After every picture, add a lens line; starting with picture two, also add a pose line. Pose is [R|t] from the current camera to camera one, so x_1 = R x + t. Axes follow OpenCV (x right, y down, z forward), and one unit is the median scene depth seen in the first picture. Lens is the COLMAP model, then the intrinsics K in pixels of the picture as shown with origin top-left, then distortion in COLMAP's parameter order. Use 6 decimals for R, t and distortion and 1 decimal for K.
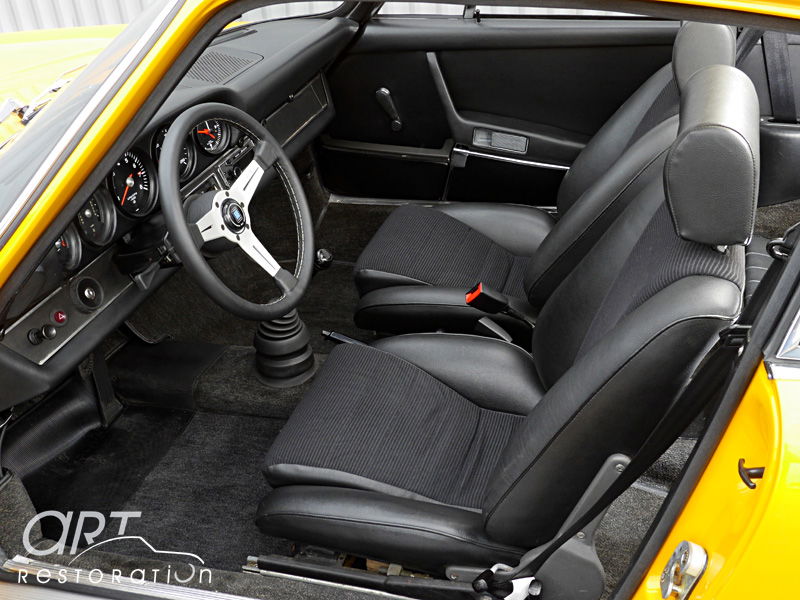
lens RADIAL K [[935.0, 0, 461.2], [0, 935.0, 285.4], [0, 0, 1]] dist [0.004335, 0.015445]
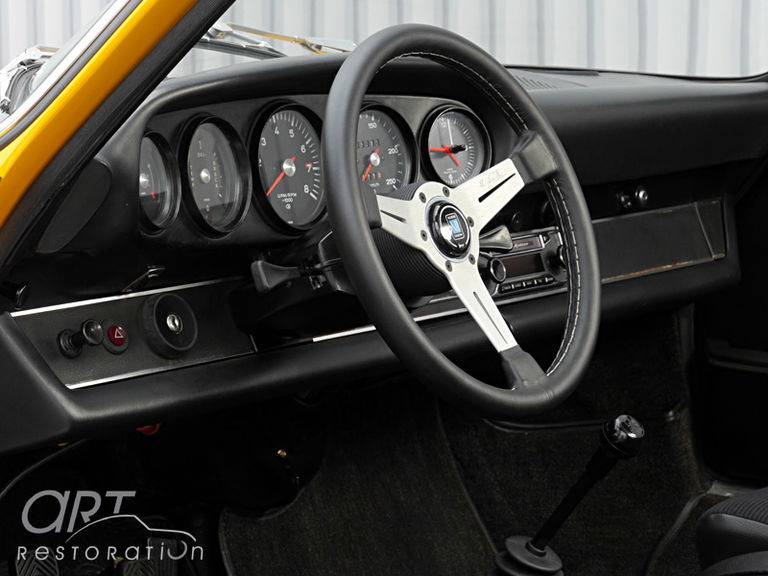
lens RADIAL K [[2558.1, 0, 384.0], [0, 2558.1, 288.0], [0, 0, 1]] dist [-0.045123, 0.789018]
pose [[0.930445, 0.084482, -0.356560, 0.240252], [-0.211931, 0.917871, -0.335556, 0.440672], [0.298928, 0.387783, 0.871933, -0.273331]]
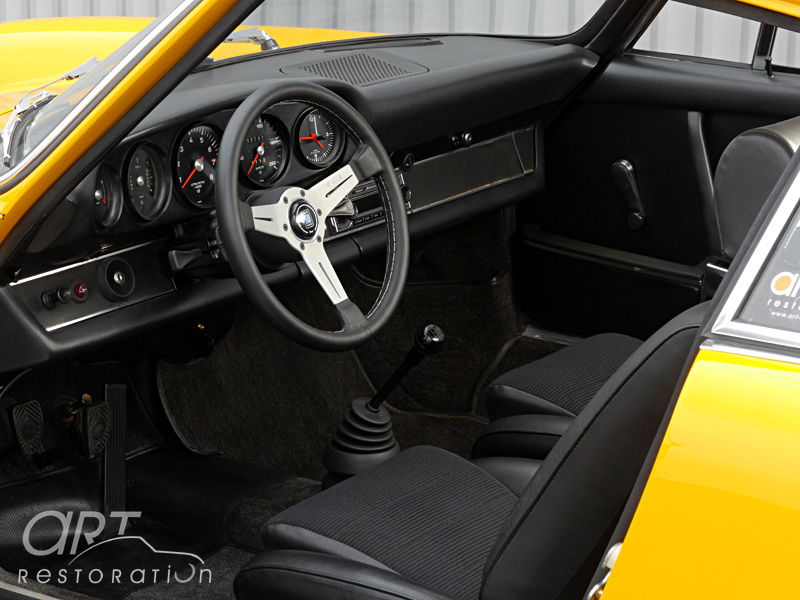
lens RADIAL K [[2542.4, 0, 400.0], [0, 2542.4, 300.0], [0, 0, 1]] dist [-0.052253, -1.145220]
pose [[0.931623, 0.156403, -0.328051, 0.539366], [-0.228775, 0.953754, -0.194975, 0.382513], [0.282385, 0.256693, 0.924320, -0.941541]]
